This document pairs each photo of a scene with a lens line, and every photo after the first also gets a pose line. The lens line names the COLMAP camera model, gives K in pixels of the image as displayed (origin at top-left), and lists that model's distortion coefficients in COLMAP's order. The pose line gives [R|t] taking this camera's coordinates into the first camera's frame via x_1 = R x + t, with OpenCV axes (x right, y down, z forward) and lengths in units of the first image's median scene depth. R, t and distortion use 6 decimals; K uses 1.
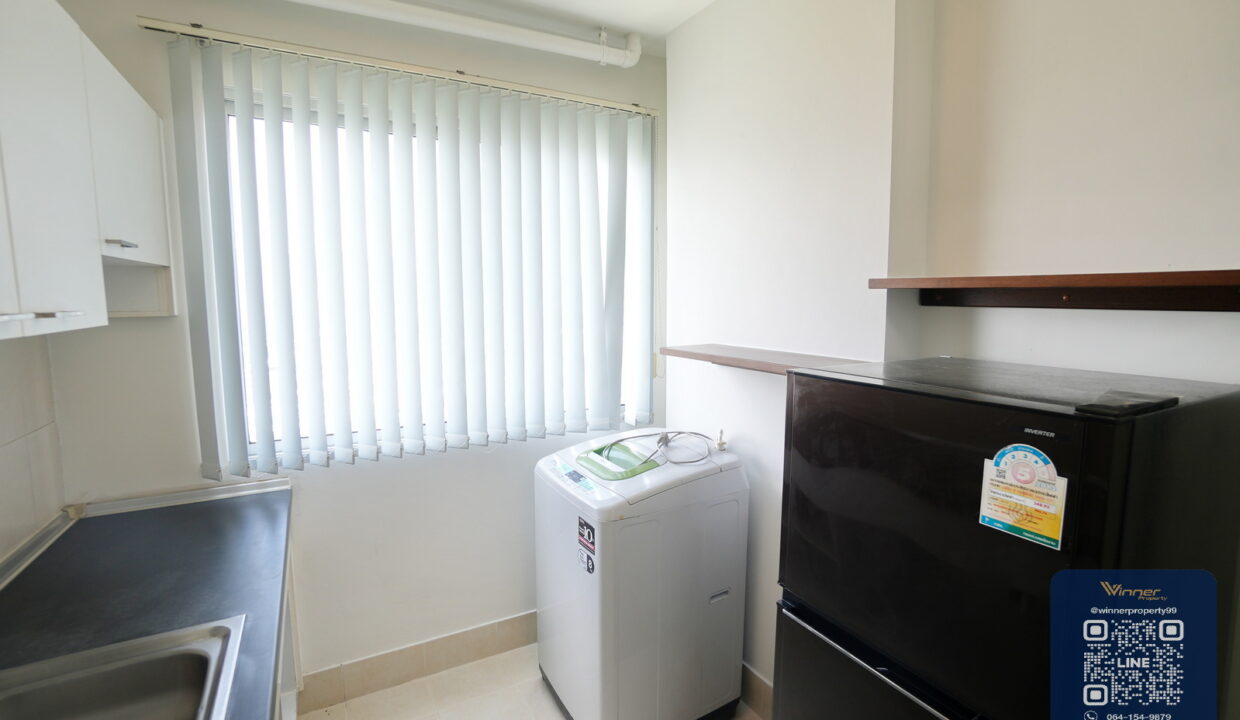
lens RADIAL K [[543.6, 0, 607.9], [0, 543.6, 349.2], [0, 0, 1]] dist [-0.064947, 0.025533]
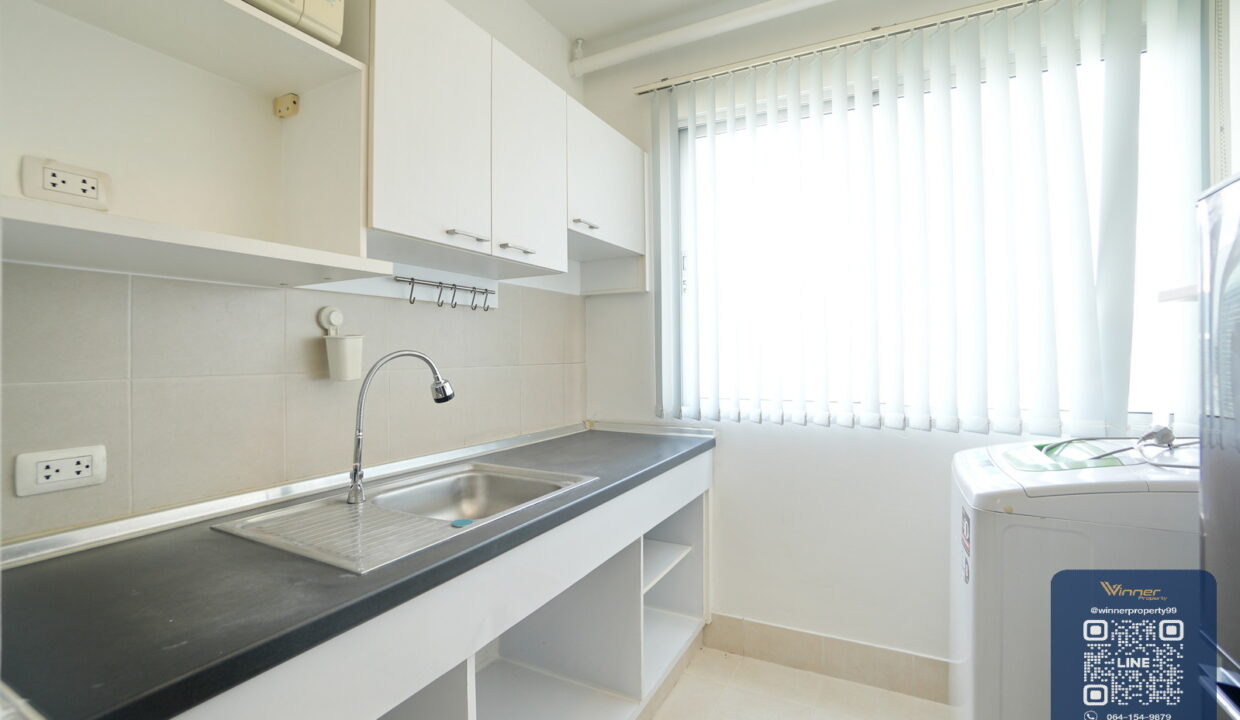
lens RADIAL K [[543.6, 0, 607.9], [0, 543.6, 349.2], [0, 0, 1]] dist [-0.064947, 0.025533]
pose [[0.550289, -0.005032, -0.834959, 0.289749], [-0.078256, 0.995269, -0.057574, 0.171592], [0.831299, 0.097023, 0.547292, 0.161780]]
